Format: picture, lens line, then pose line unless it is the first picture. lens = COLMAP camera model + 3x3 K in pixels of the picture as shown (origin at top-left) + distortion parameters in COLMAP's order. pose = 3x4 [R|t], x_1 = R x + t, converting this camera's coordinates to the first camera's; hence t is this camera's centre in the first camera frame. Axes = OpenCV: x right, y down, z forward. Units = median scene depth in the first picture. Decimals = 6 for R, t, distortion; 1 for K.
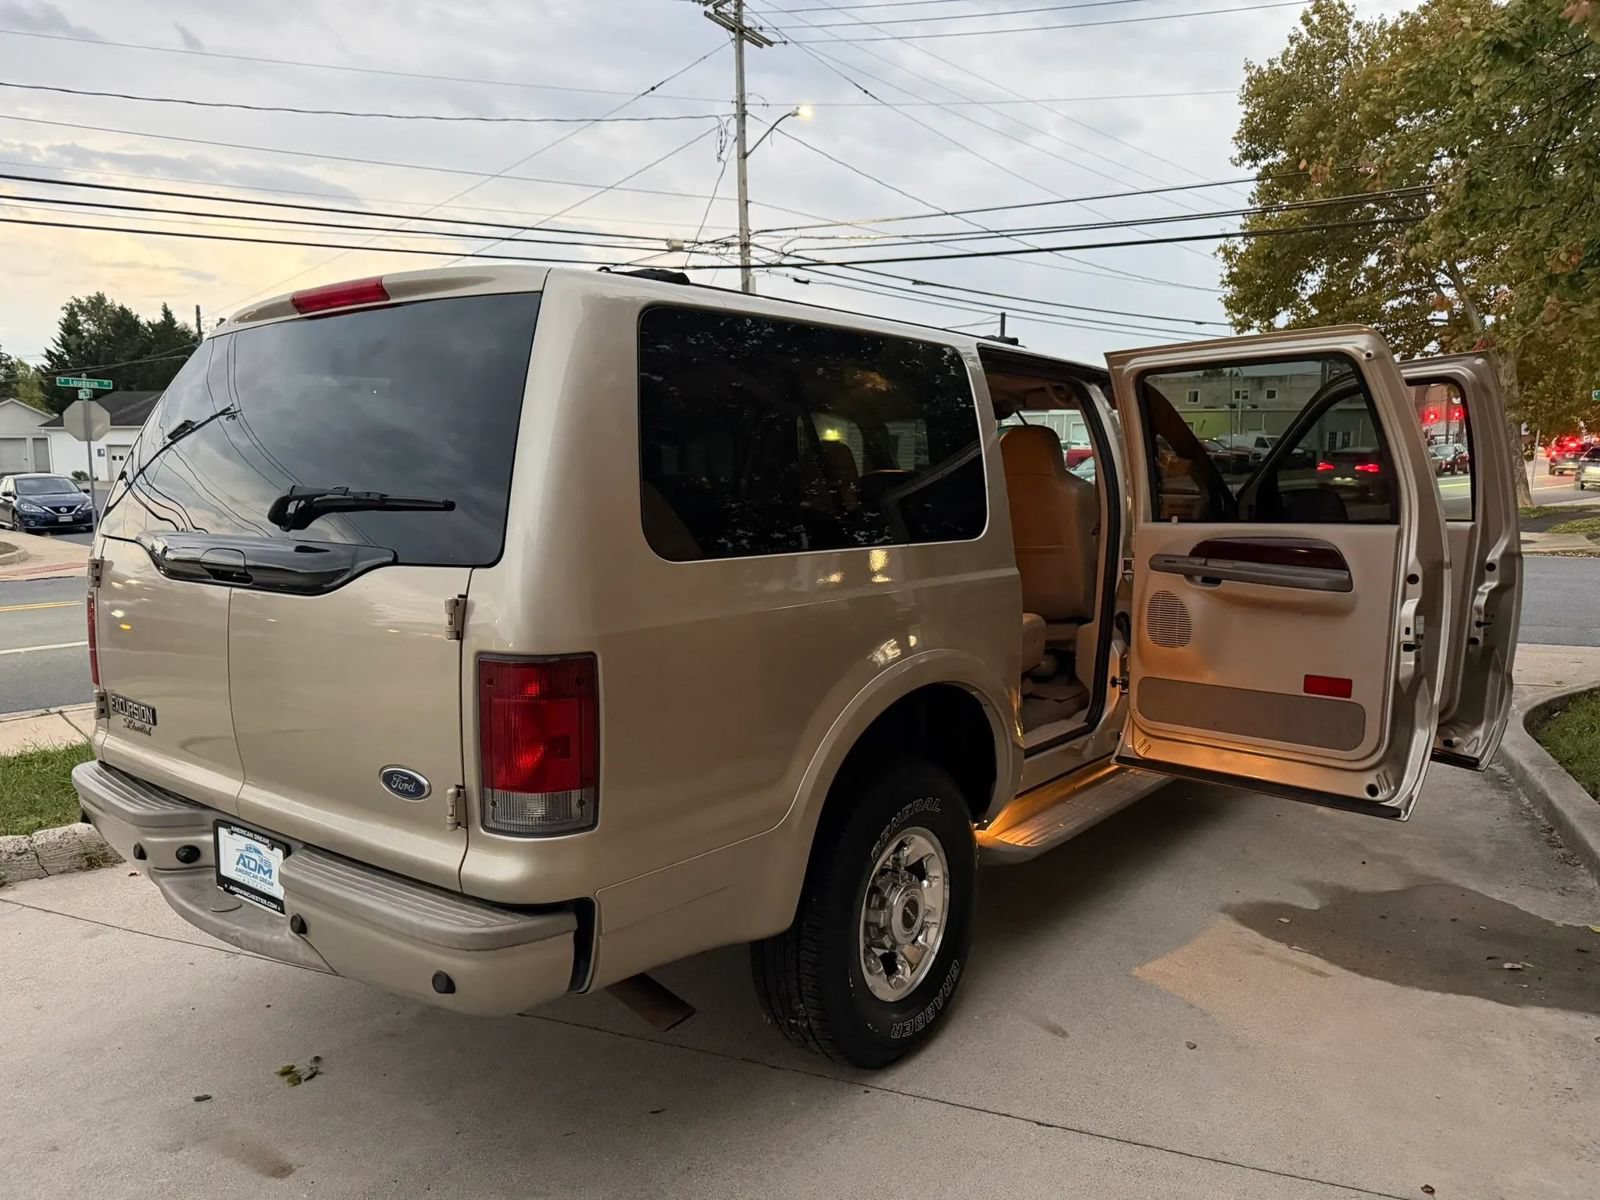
lens RADIAL K [[1190.1, 0, 807.7], [0, 1190.1, 605.1], [0, 0, 1]] dist [0.043781, -0.094059]
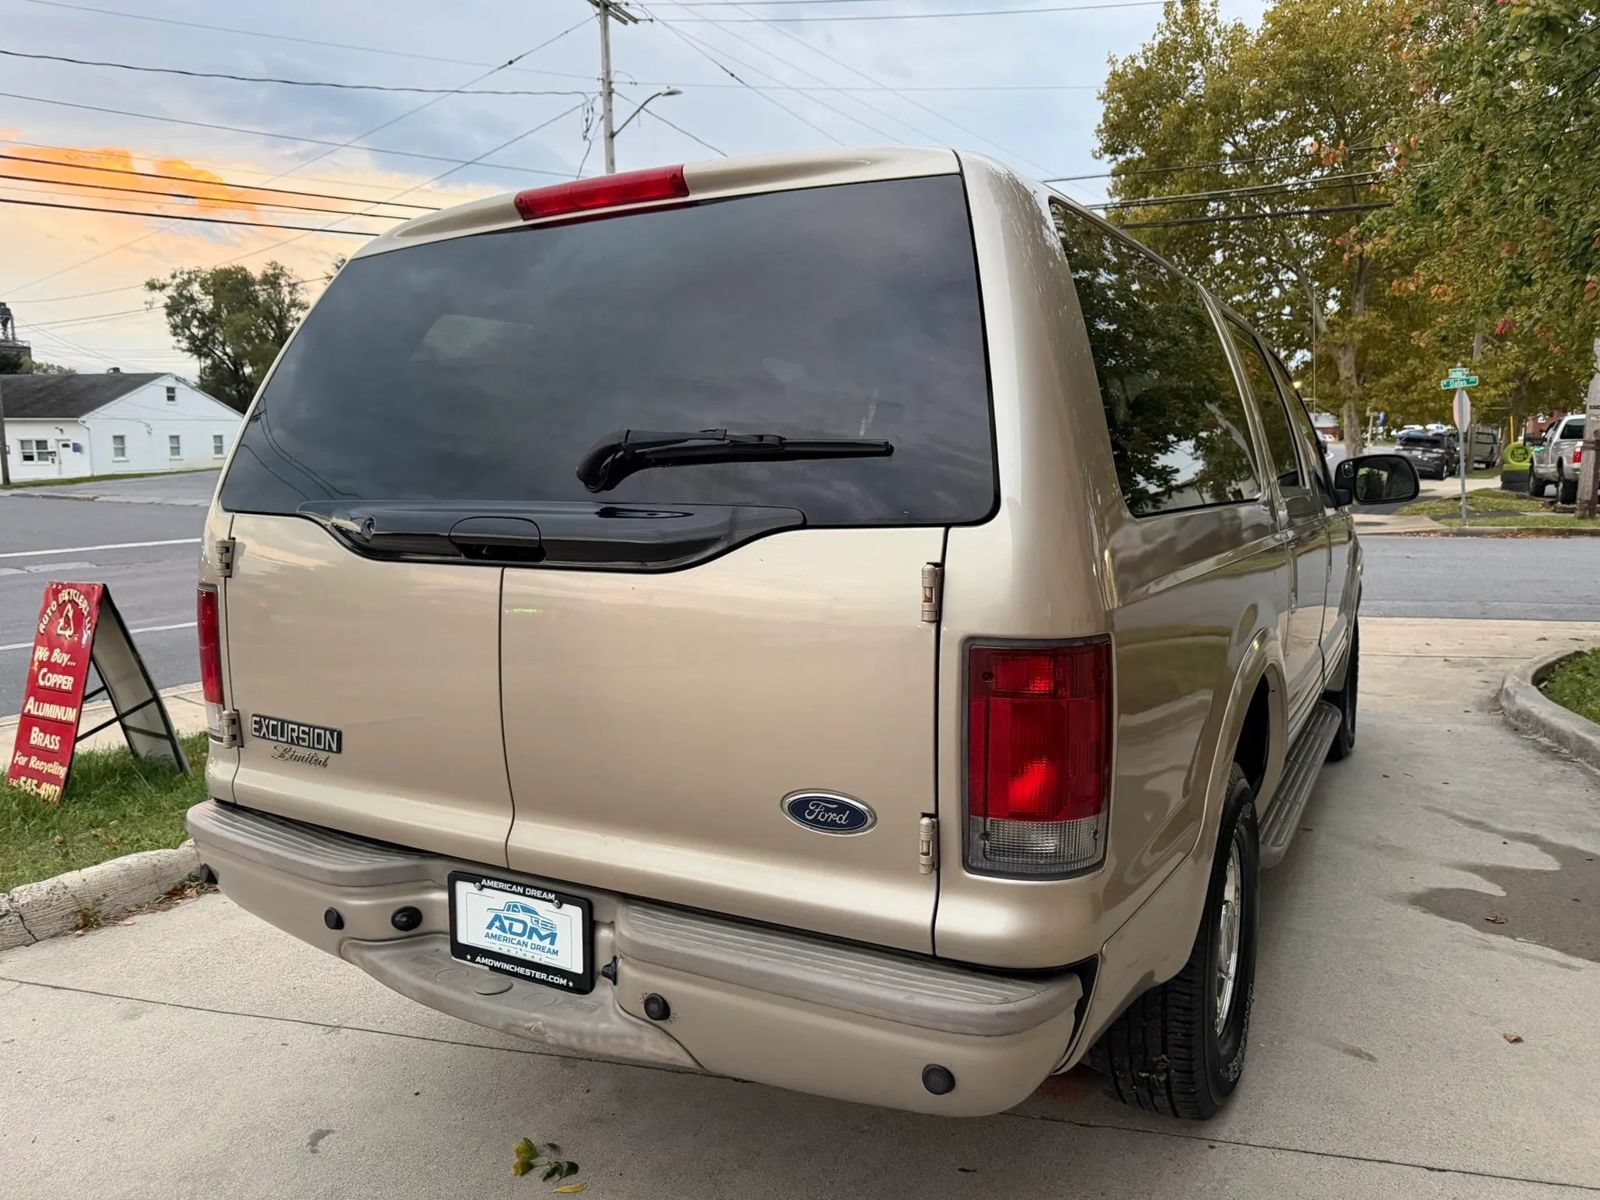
lens RADIAL K [[1240.2, 0, 927.6], [0, 1240.2, 598.6], [0, 0, 1]] dist [0.096024, -0.151215]
pose [[0.991334, -0.027082, 0.128547, -0.301838], [0.026418, 0.999627, 0.006866, 0.006131], [-0.128685, -0.003411, 0.991680, 0.164439]]
